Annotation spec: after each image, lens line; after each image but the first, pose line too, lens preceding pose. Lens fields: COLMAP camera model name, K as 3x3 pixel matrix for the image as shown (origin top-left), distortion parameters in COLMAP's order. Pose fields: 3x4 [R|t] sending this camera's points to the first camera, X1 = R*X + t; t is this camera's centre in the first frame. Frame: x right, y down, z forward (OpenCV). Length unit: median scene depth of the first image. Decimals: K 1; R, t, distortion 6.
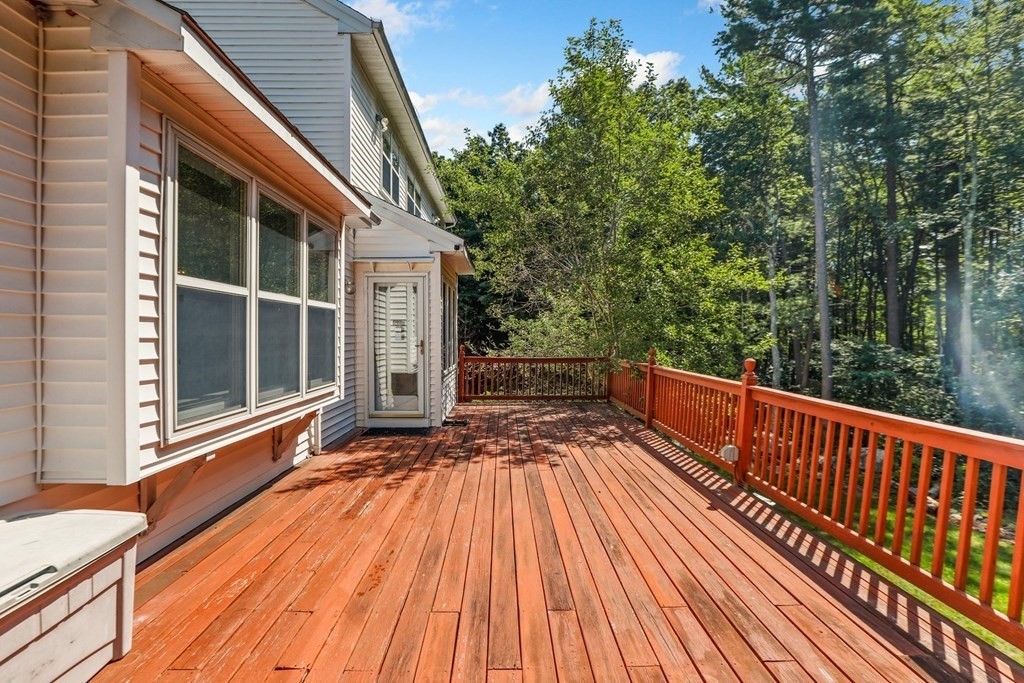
lens RADIAL K [[486.7, 0, 512.0], [0, 486.7, 341.5], [0, 0, 1]] dist [-0.014208, 0.000346]
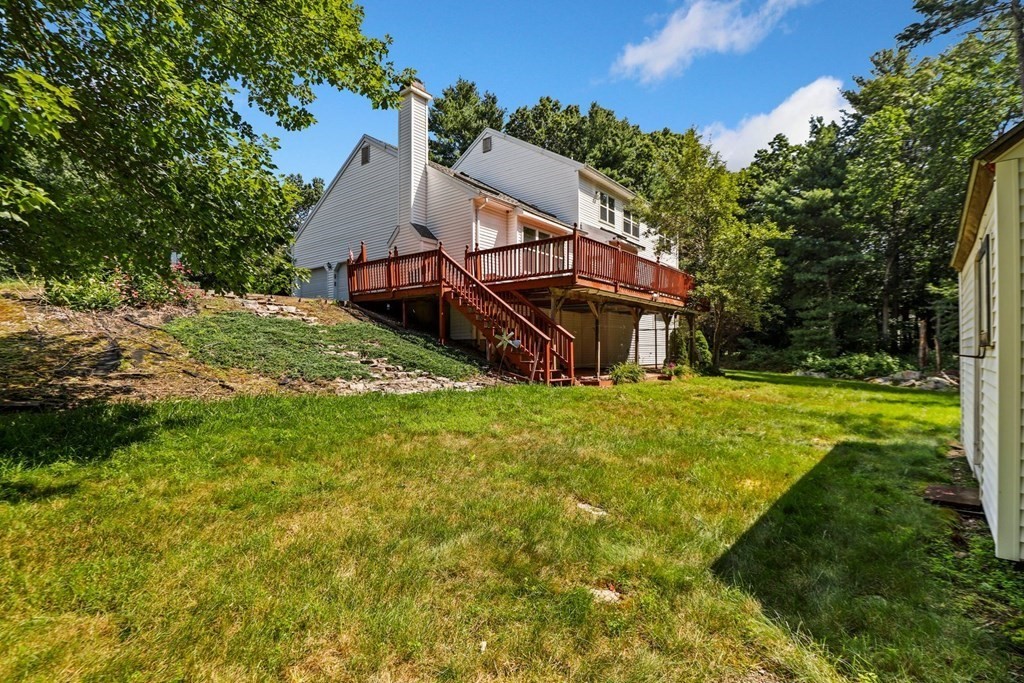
lens RADIAL K [[486.7, 0, 512.0], [0, 486.7, 341.5], [0, 0, 1]] dist [-0.014208, 0.000346]
pose [[0.737277, -0.027154, -0.675045, 1.004751], [0.000549, 0.999216, -0.039594, 0.393517], [0.675590, 0.028821, 0.736714, -1.090630]]
